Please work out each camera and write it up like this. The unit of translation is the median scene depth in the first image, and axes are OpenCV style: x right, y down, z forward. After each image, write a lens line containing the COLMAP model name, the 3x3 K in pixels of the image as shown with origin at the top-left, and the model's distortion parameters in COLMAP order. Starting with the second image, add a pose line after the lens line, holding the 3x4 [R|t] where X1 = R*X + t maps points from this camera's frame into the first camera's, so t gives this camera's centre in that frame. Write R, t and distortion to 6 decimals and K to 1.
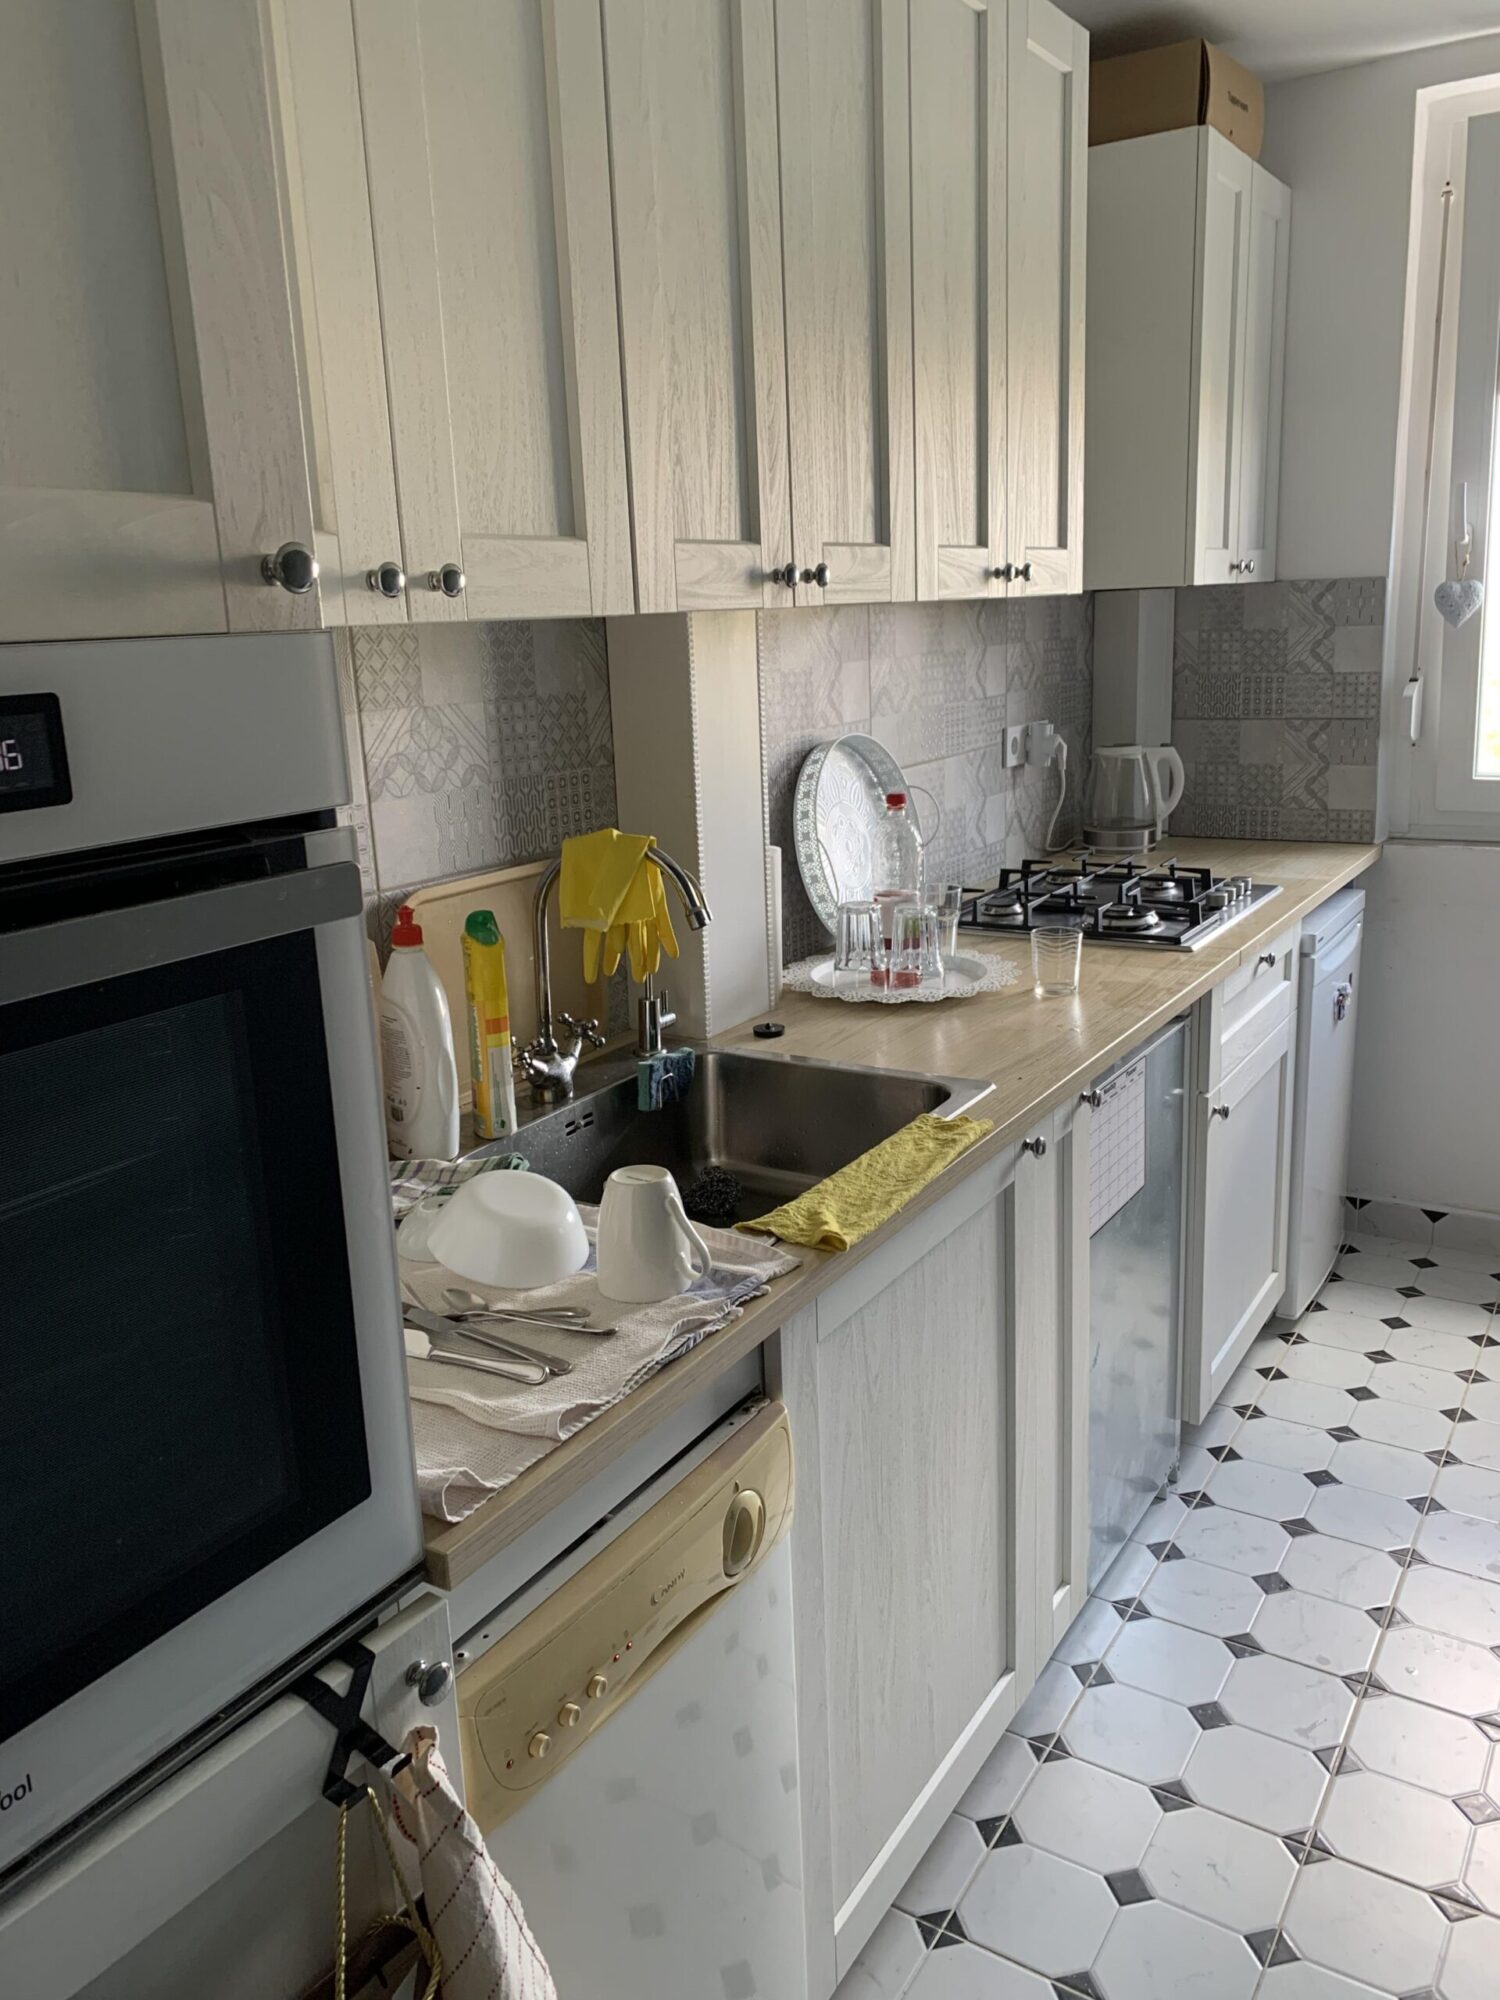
lens RADIAL K [[1521.9, 0, 745.6], [0, 1521.9, 991.3], [0, 0, 1]] dist [-0.002703, -0.007183]
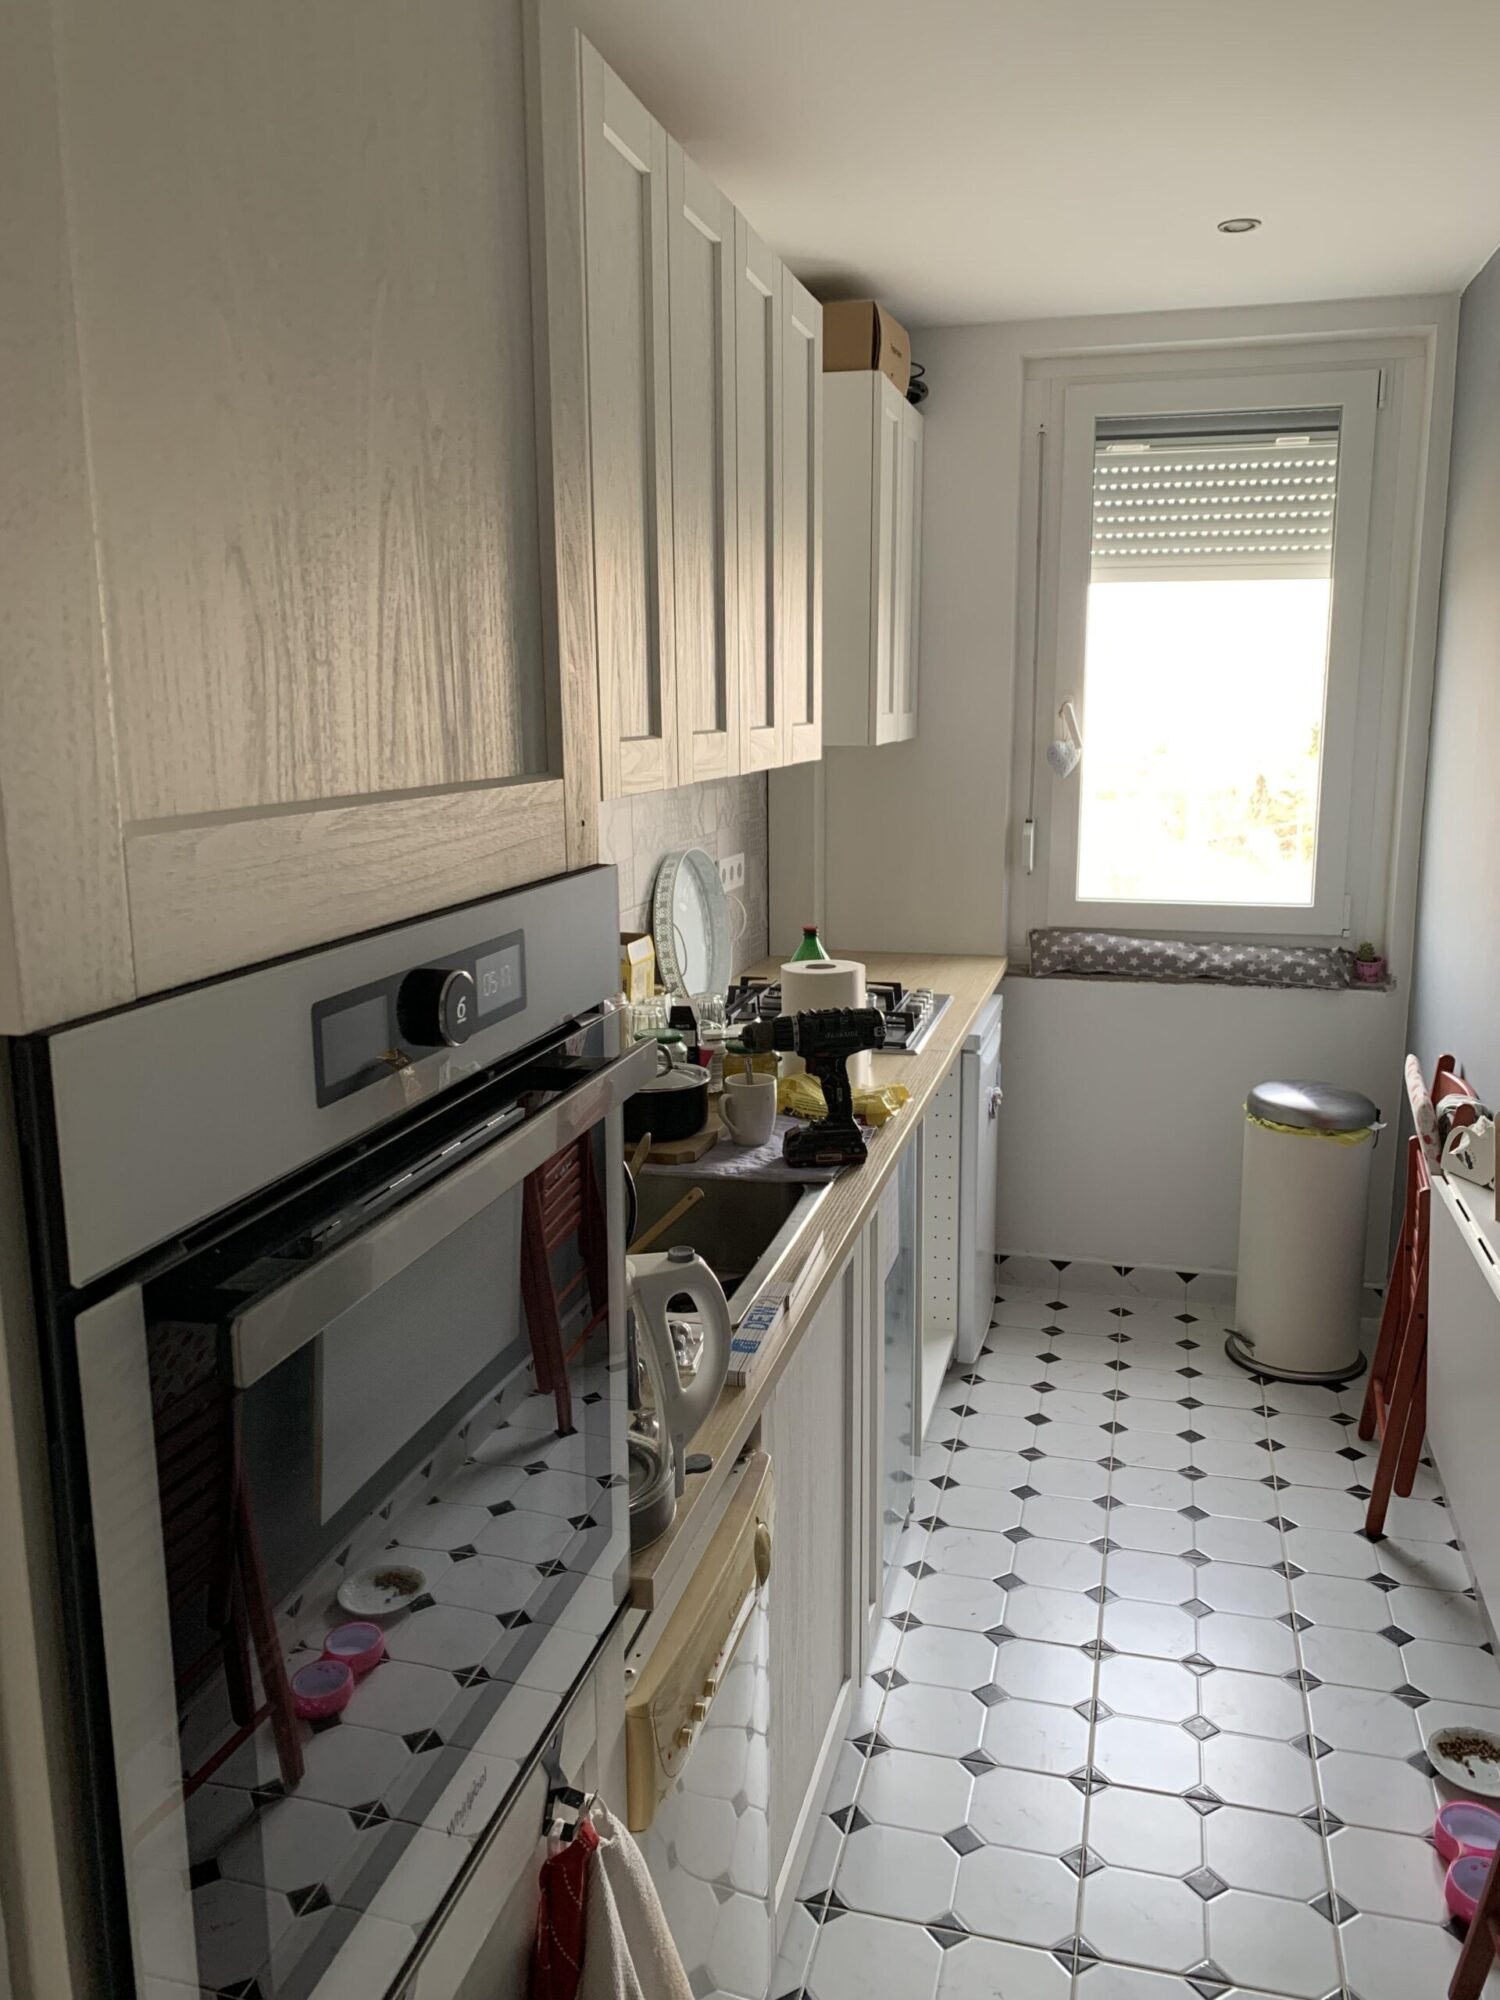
lens RADIAL K [[1521.9, 0, 758.9], [0, 1521.9, 998.8], [0, 0, 1]] dist [-0.002703, -0.007183]
pose [[0.951359, -0.028217, 0.306790, -0.175188], [0.045808, 0.997684, -0.050290, -0.014510], [-0.304660, 0.061897, 0.950448, -0.092449]]
